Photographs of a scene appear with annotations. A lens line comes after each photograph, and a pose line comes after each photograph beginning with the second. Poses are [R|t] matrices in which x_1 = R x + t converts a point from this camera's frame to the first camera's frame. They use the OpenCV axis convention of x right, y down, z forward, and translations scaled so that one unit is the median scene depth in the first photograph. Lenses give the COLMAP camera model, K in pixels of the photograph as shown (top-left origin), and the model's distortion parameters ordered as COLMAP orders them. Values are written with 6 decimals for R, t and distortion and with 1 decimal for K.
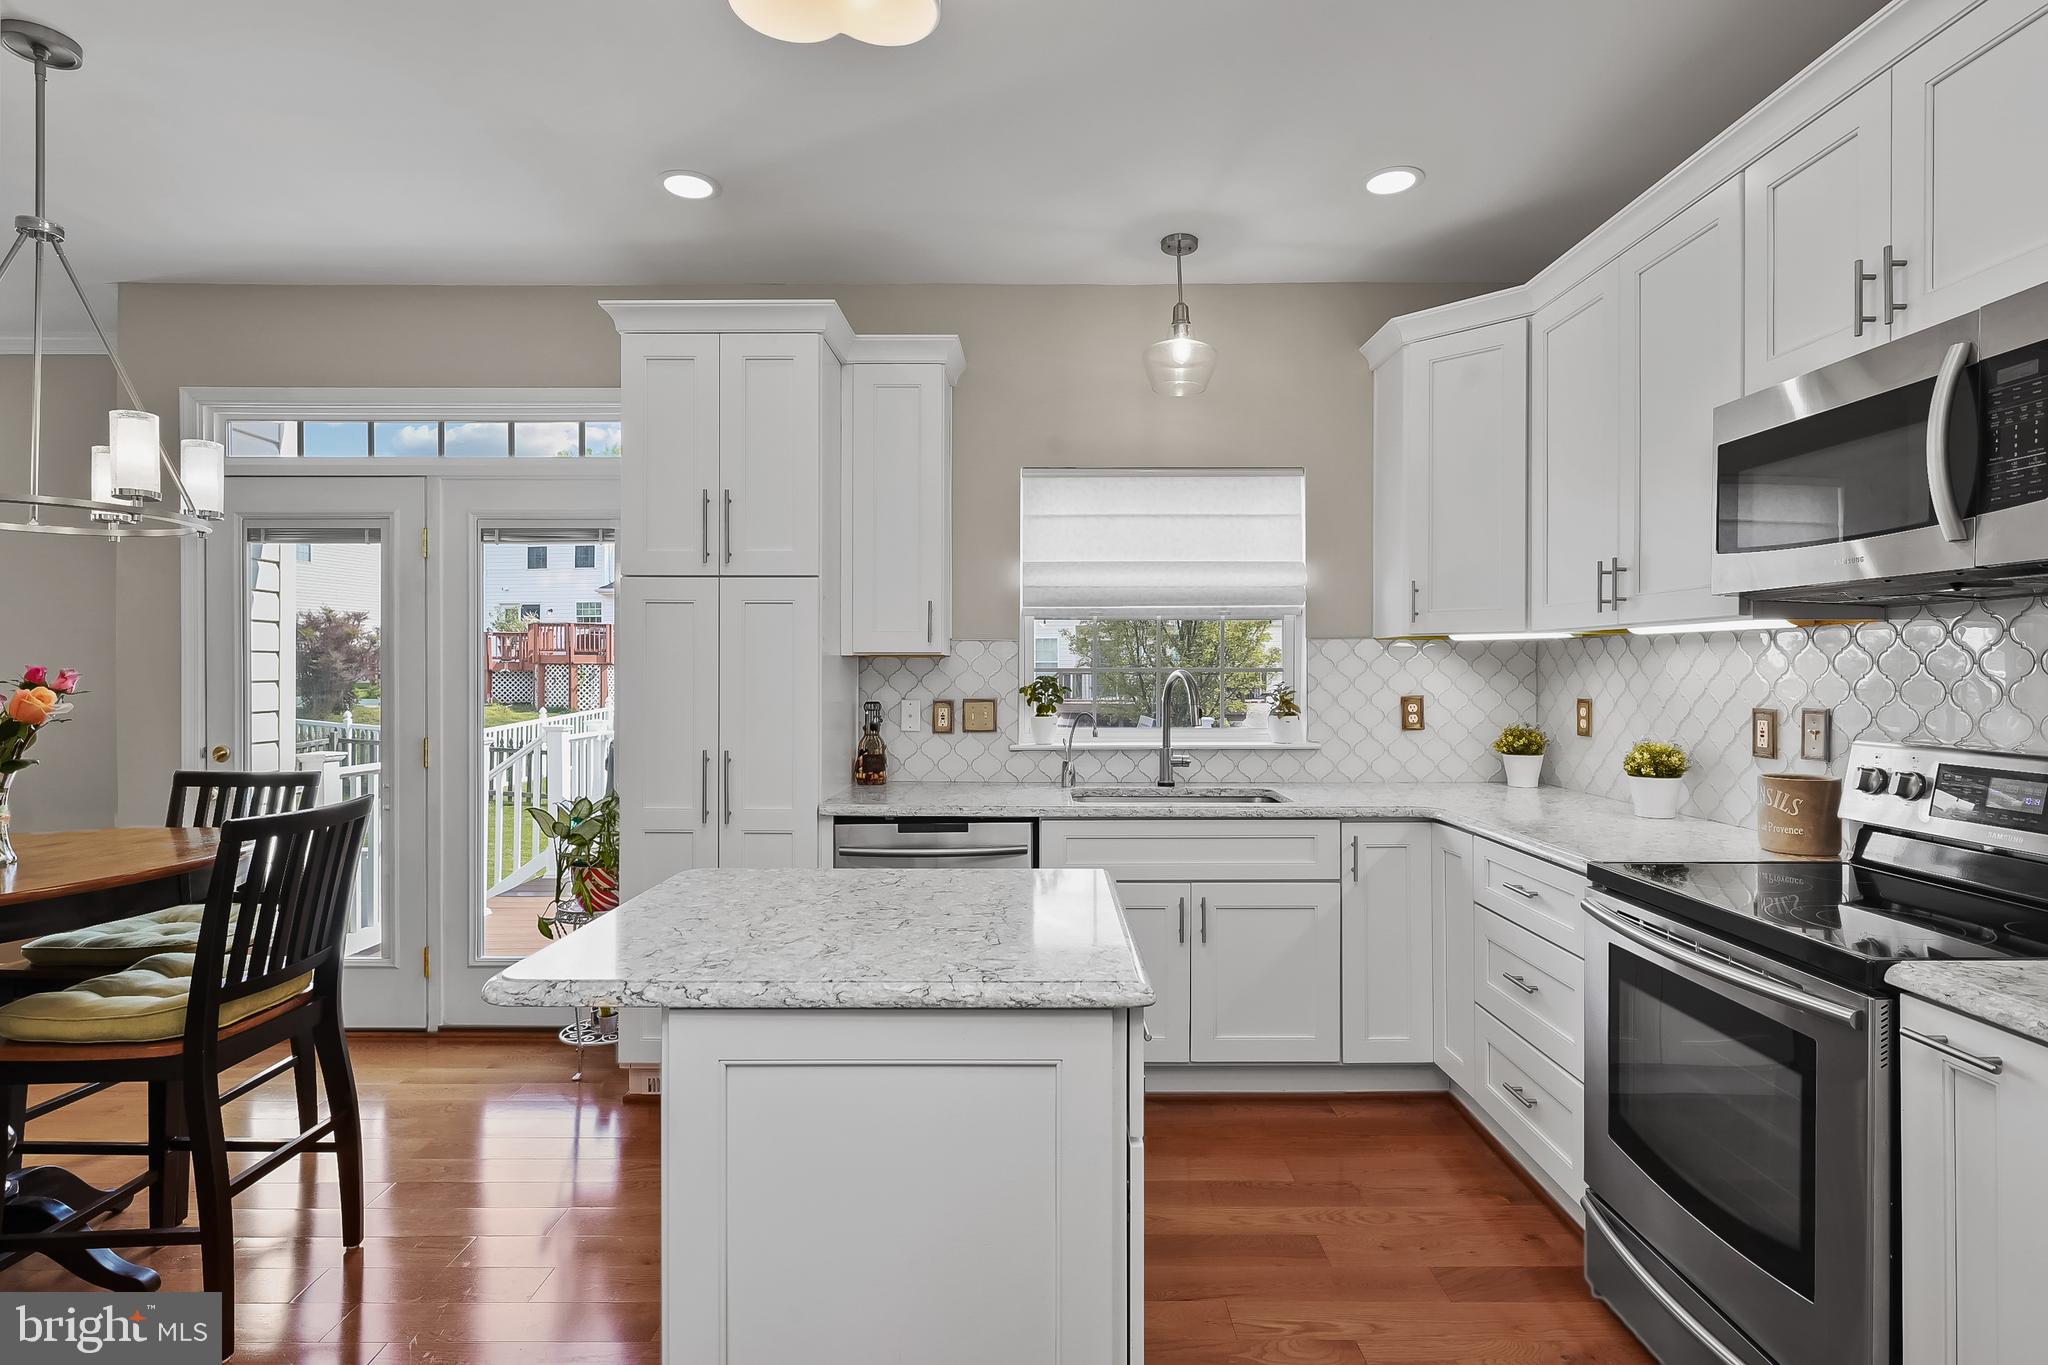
lens RADIAL K [[1016.0, 0, 1045.3], [0, 1016.0, 673.0], [0, 0, 1]] dist [-0.003045, 0.000538]
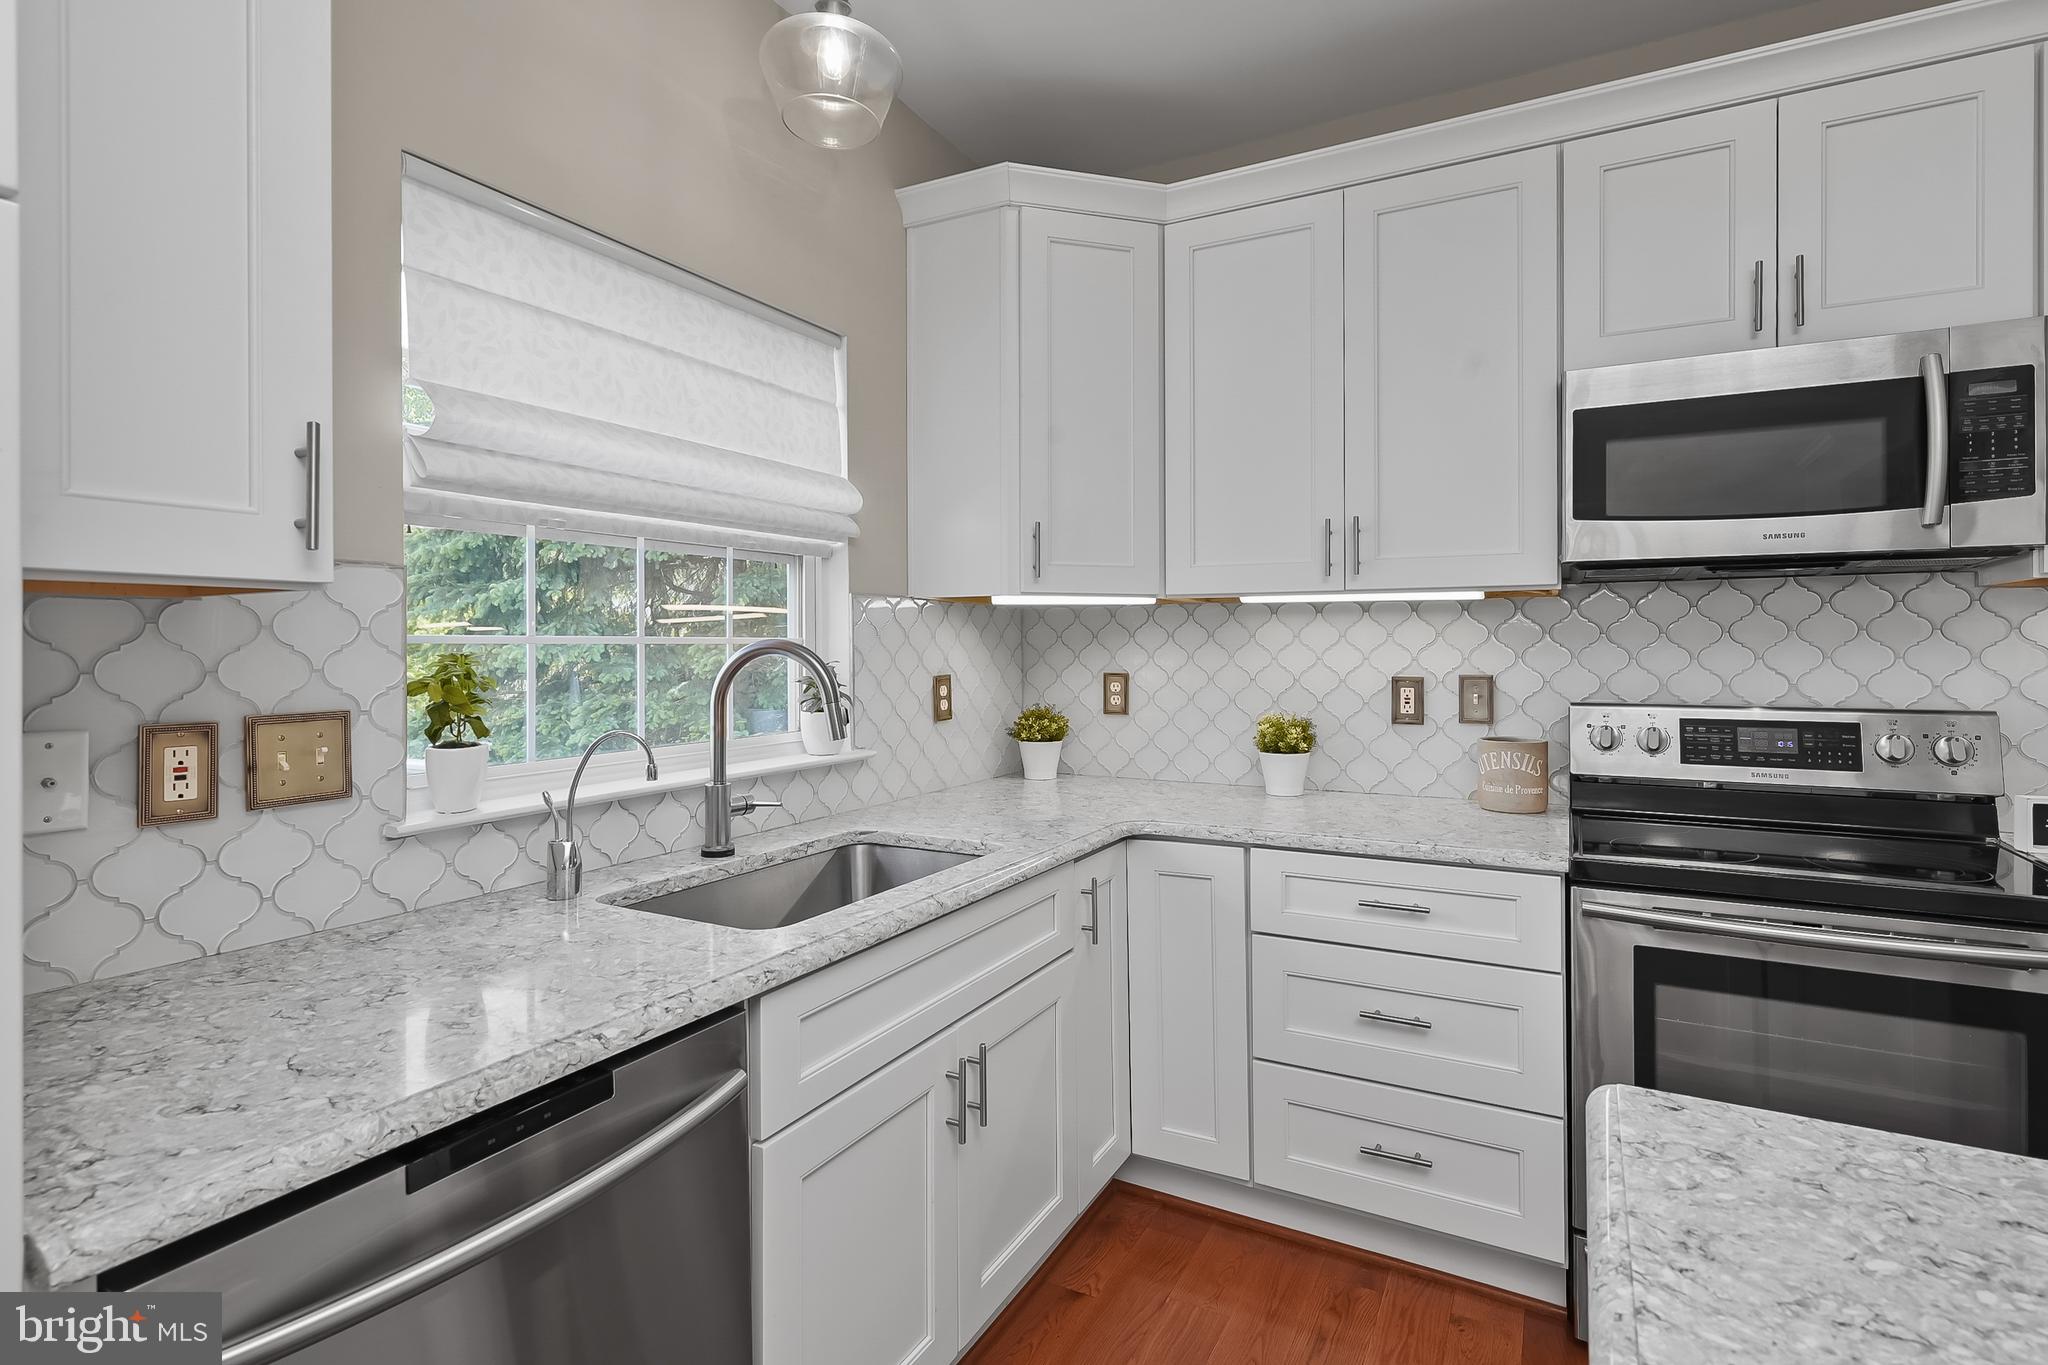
lens RADIAL K [[987.1, 0, 1026.6], [0, 987.1, 644.4], [0, 0, 1]] dist [-0.001230, 0.001233]
pose [[0.484614, 0.000522, 0.874728, -0.266598], [0.005310, 0.999980, -0.003539, 0.002310], [-0.874712, 0.006360, 0.484601, 0.616633]]
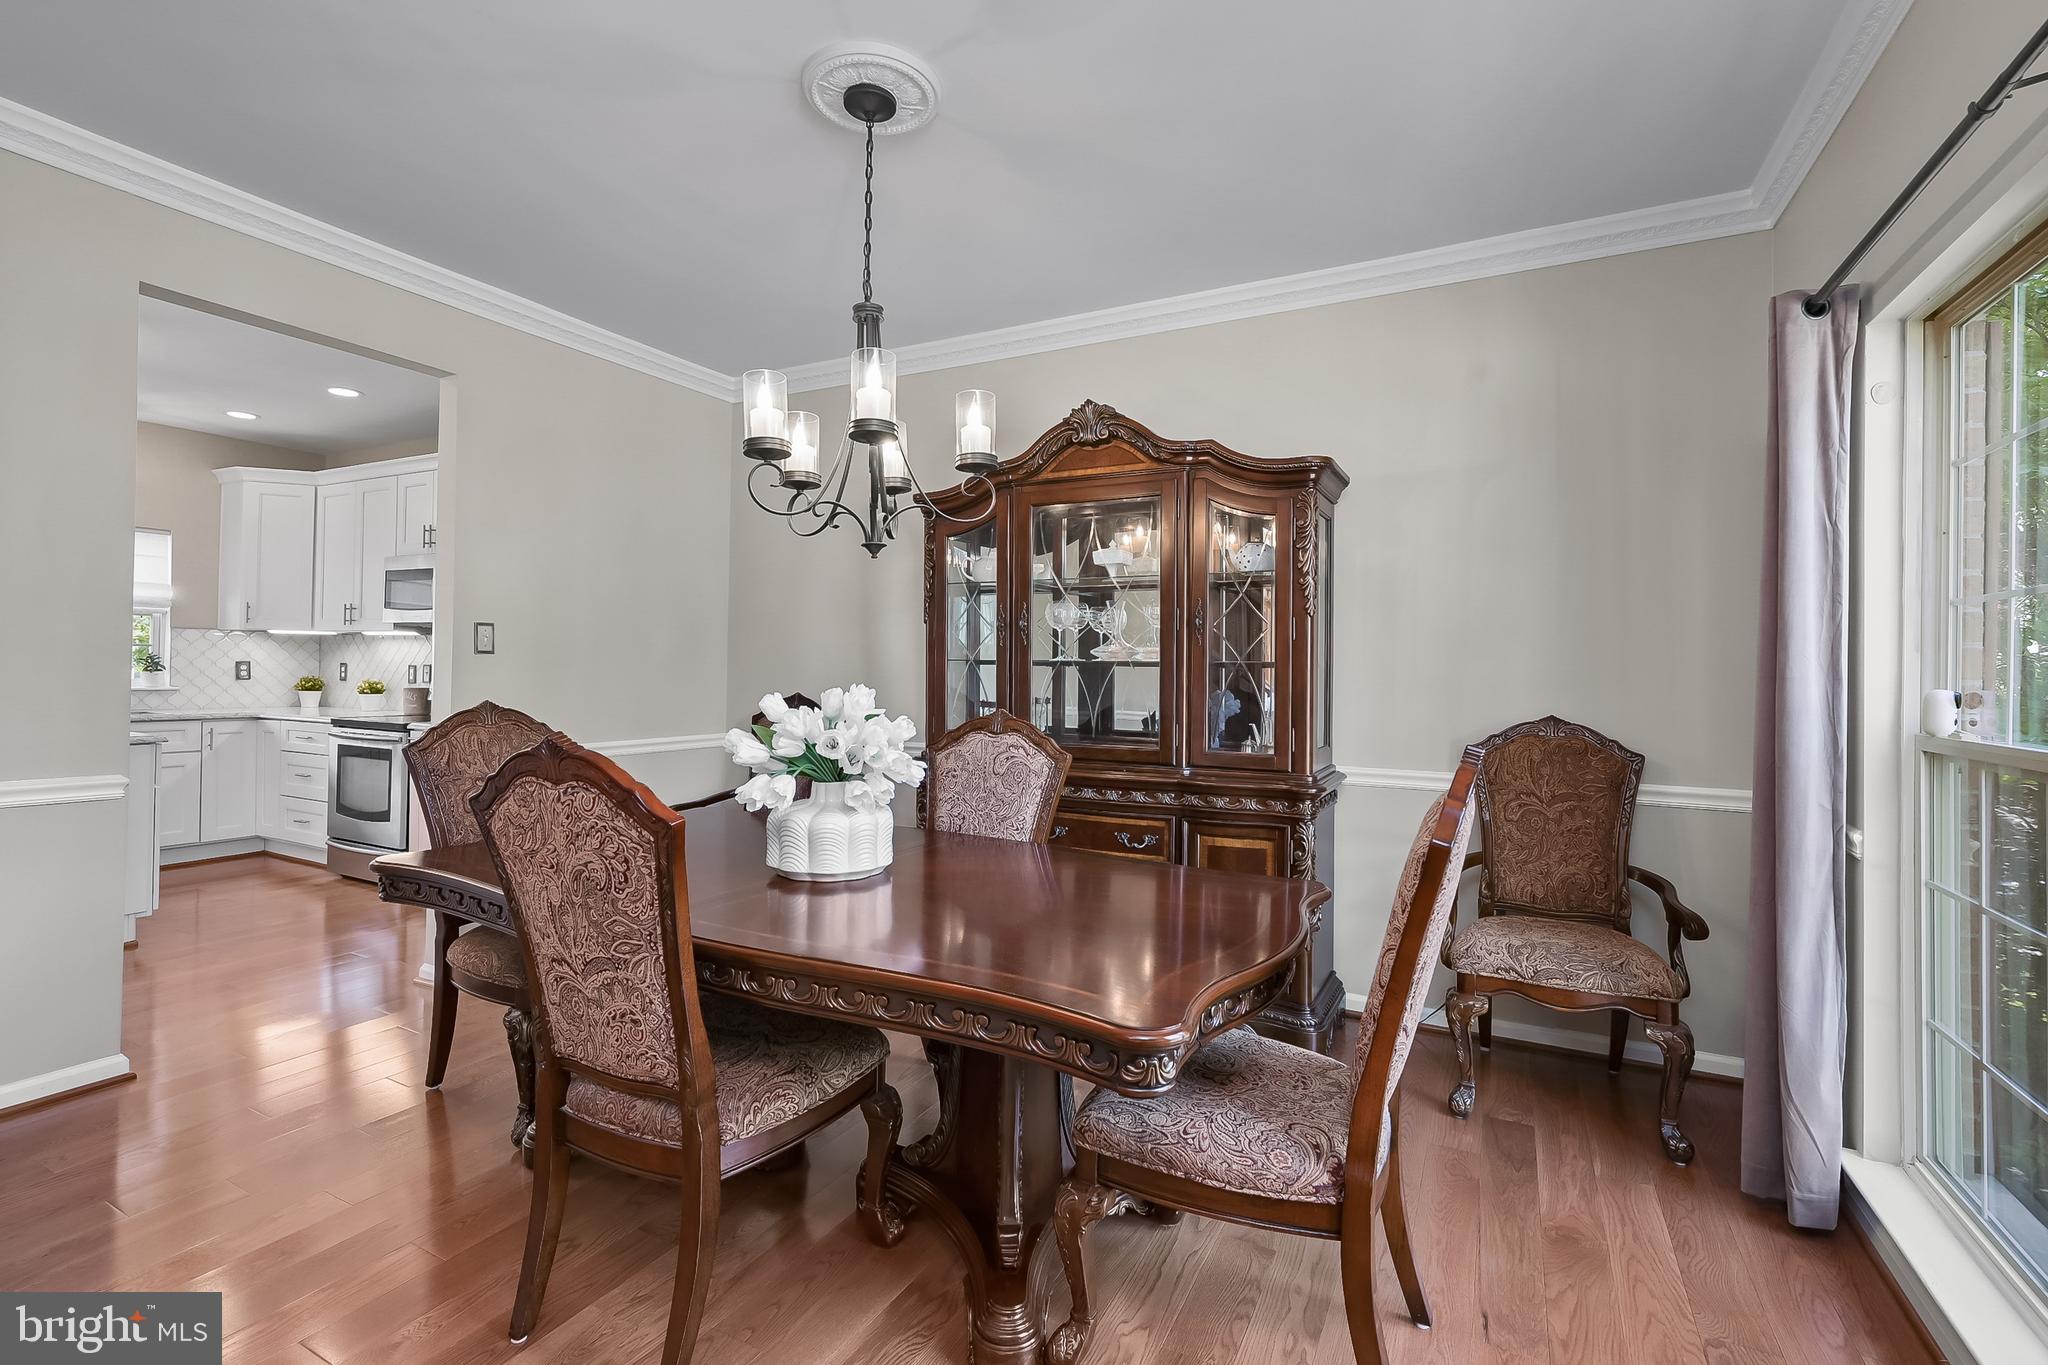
lens RADIAL K [[908.9, 0, 1043.0], [0, 908.9, 661.2], [0, 0, 1]] dist [-0.012010, -0.000283]
pose [[0.450645, 0.017828, 0.892525, -0.477696], [-0.015878, 0.999802, -0.011954, 0.019980], [-0.892562, -0.008785, 0.450839, -1.117875]]
